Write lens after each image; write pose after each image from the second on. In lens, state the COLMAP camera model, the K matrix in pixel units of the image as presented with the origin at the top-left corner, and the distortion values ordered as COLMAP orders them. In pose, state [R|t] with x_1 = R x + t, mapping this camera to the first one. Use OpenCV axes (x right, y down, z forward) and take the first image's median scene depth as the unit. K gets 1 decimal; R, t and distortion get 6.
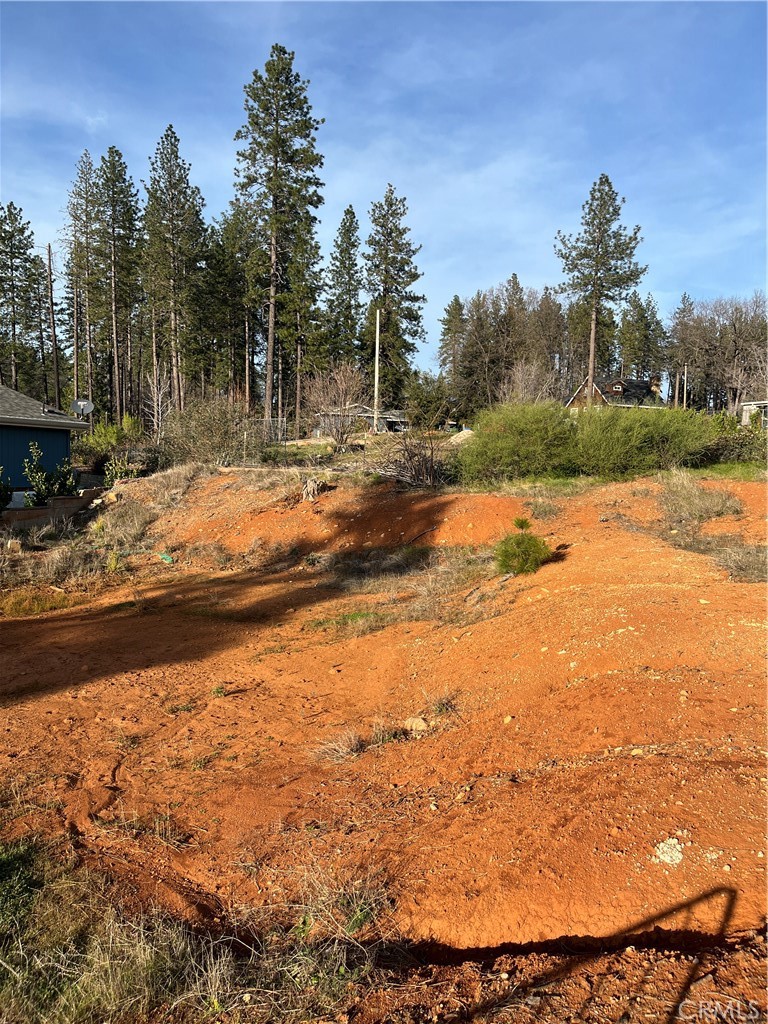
lens RADIAL K [[769.7, 0, 384.9], [0, 769.7, 517.8], [0, 0, 1]] dist [0.056828, -0.089111]
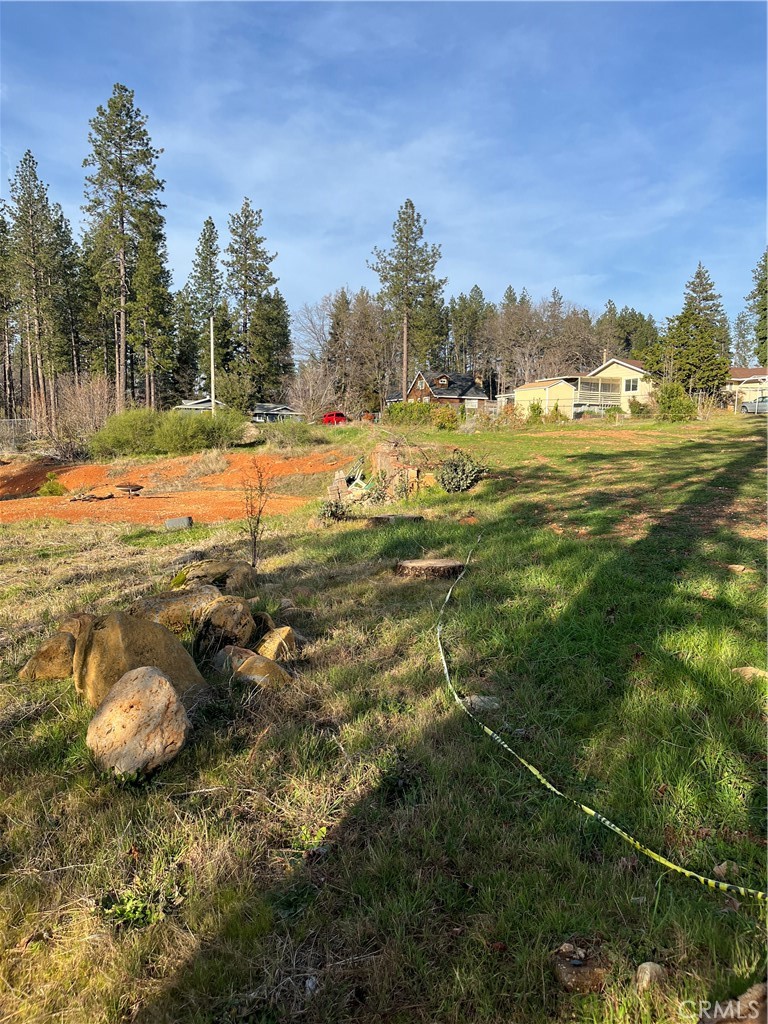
lens RADIAL K [[769.7, 0, 377.1], [0, 769.7, 503.7], [0, 0, 1]] dist [0.056828, -0.089111]
pose [[0.996229, -0.029629, 0.081541, 0.115290], [0.029885, 0.999551, -0.001923, 0.014591], [-0.081448, 0.004353, 0.996668, -0.141420]]
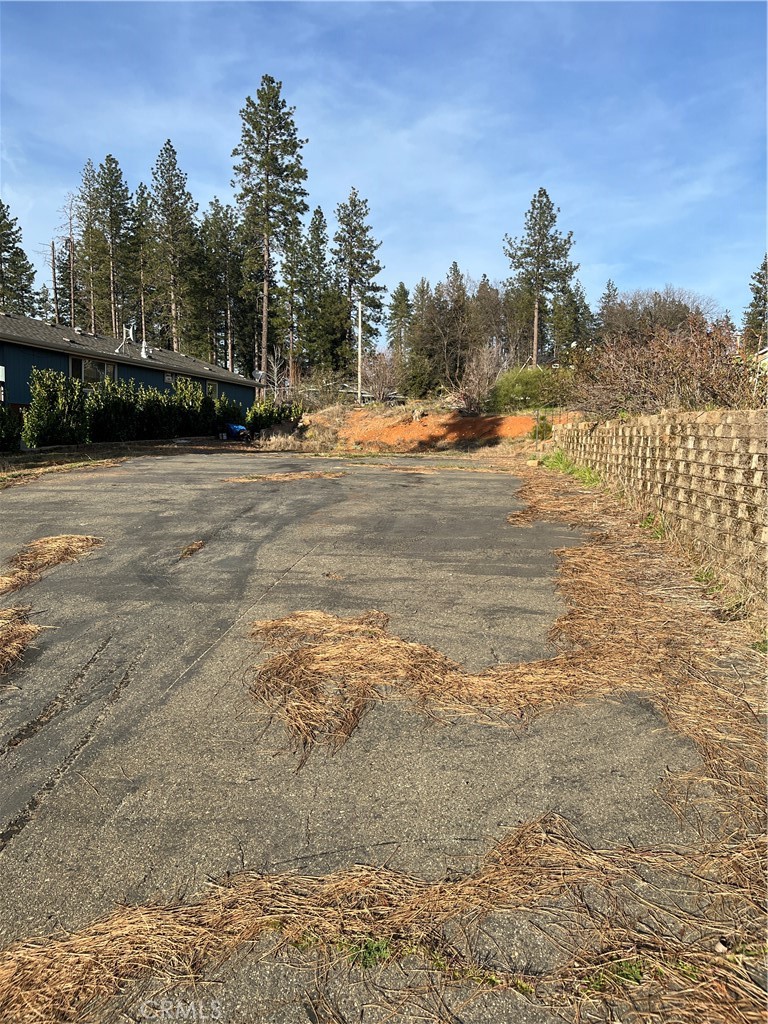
lens RADIAL K [[769.7, 0, 380.0], [0, 769.7, 498.1], [0, 0, 1]] dist [0.056828, -0.089111]
pose [[0.996856, -0.023790, 0.075580, -0.065489], [0.023986, 0.999711, -0.001686, 0.031983], [-0.075518, 0.003494, 0.997138, -0.164545]]
